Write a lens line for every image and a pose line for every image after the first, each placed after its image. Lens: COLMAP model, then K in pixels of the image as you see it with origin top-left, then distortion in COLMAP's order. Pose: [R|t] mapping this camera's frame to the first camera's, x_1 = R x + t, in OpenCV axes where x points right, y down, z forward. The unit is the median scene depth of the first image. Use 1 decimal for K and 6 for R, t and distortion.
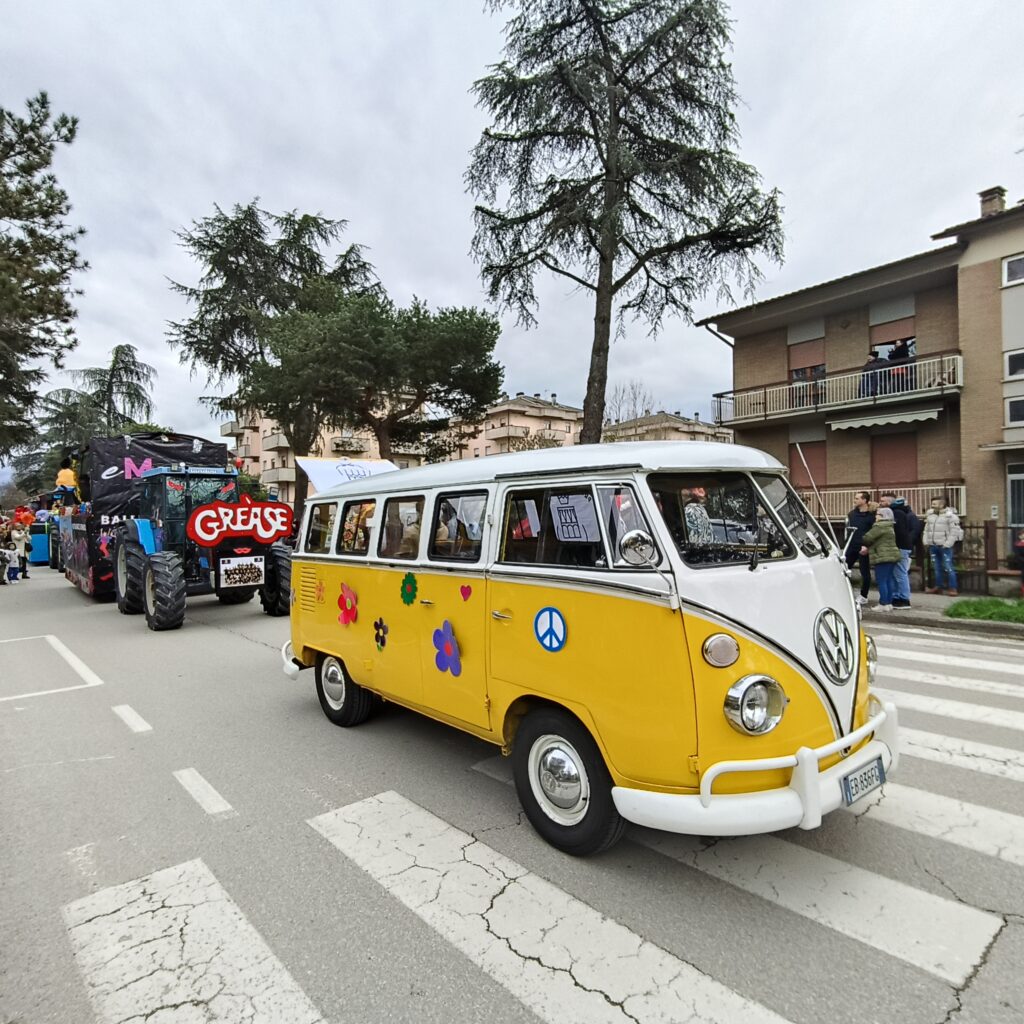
lens RADIAL K [[650.1, 0, 511.8], [0, 650.1, 513.6], [0, 0, 1]] dist [-0.004075, -0.001686]
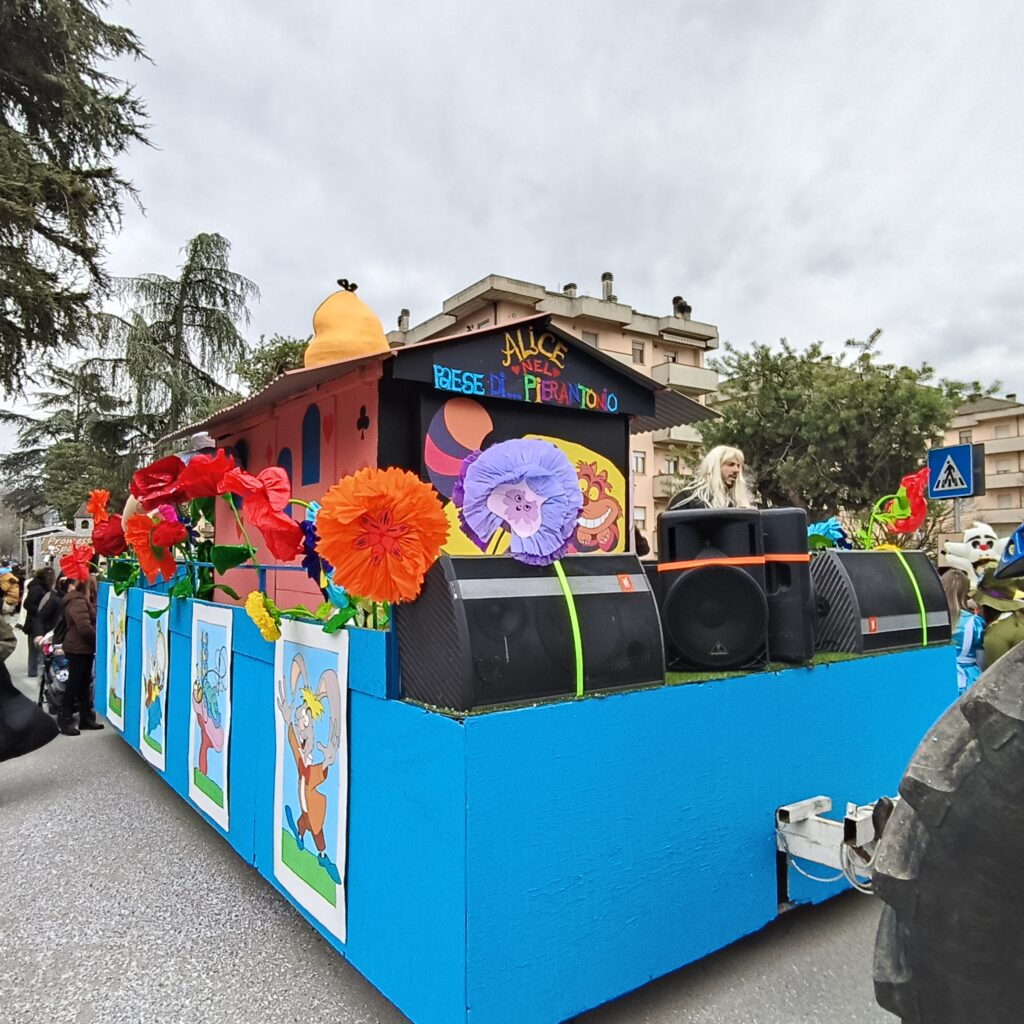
lens RADIAL K [[809.1, 0, 513.8], [0, 809.1, 512.7], [0, 0, 1]] dist [0.006431, 0.011429]
pose [[0.996861, 0.004312, -0.079053, -0.277545], [-0.008395, 0.998643, -0.051390, 0.004661], [0.078724, 0.051893, 0.995545, 0.343347]]
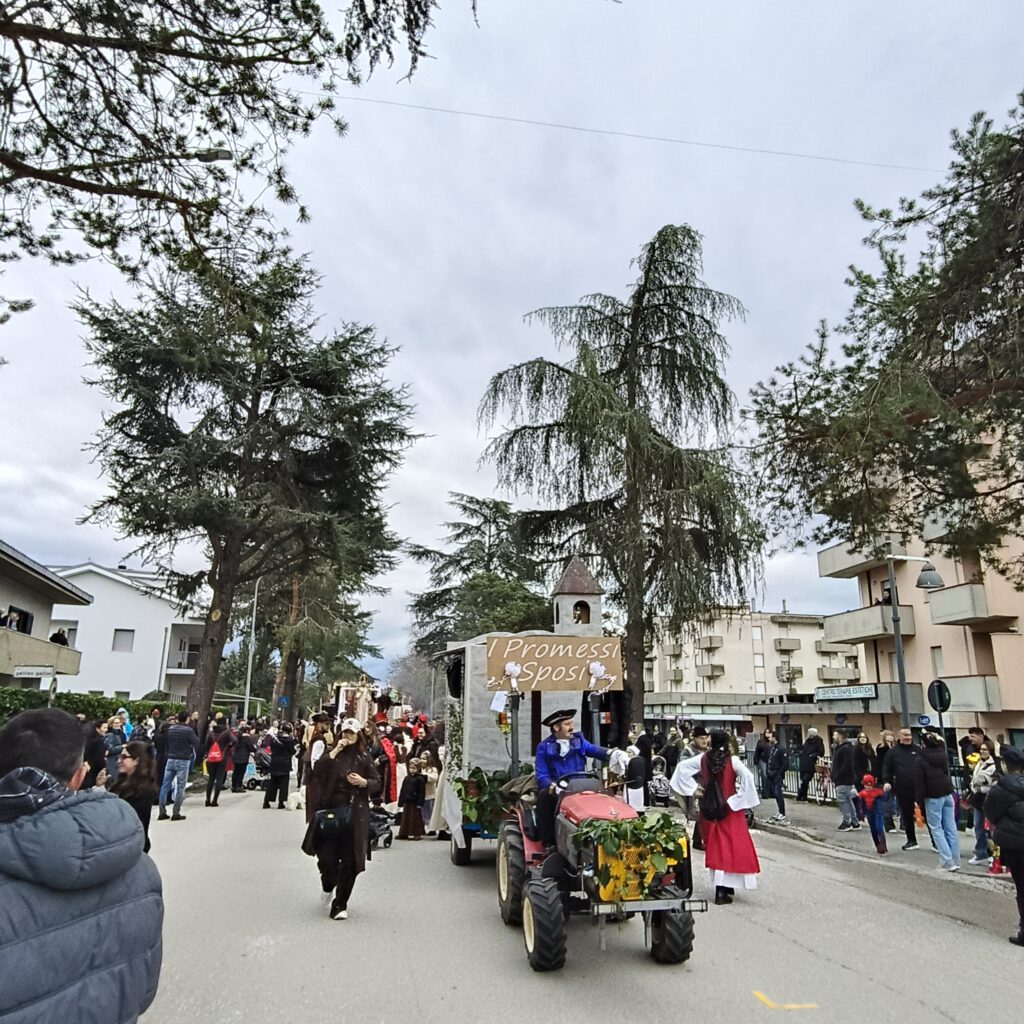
lens RADIAL K [[809.1, 0, 513.7], [0, 809.1, 509.3], [0, 0, 1]] dist [0.006431, 0.011429]
pose [[0.864887, -0.103999, -0.491075, -0.446595], [-0.020484, 0.970175, -0.241538, 0.009557], [0.501548, 0.218963, 0.836962, 0.577417]]
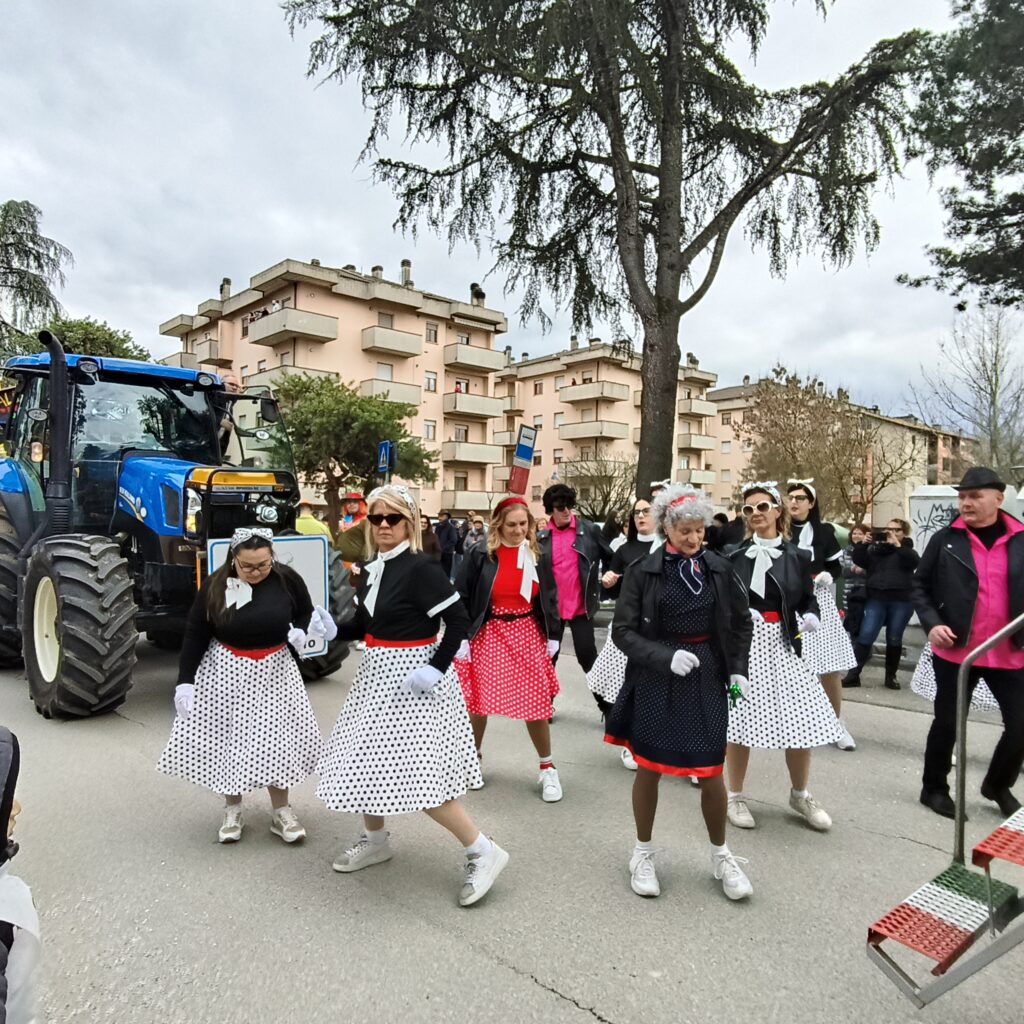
lens RADIAL K [[809.1, 0, 510.7], [0, 809.1, 516.7], [0, 0, 1]] dist [0.006431, 0.011429]
pose [[0.997717, 0.031460, 0.059765, -0.184777], [-0.031506, 0.999504, -0.000173, 0.008170], [-0.059741, -0.001711, 0.998212, 0.234698]]
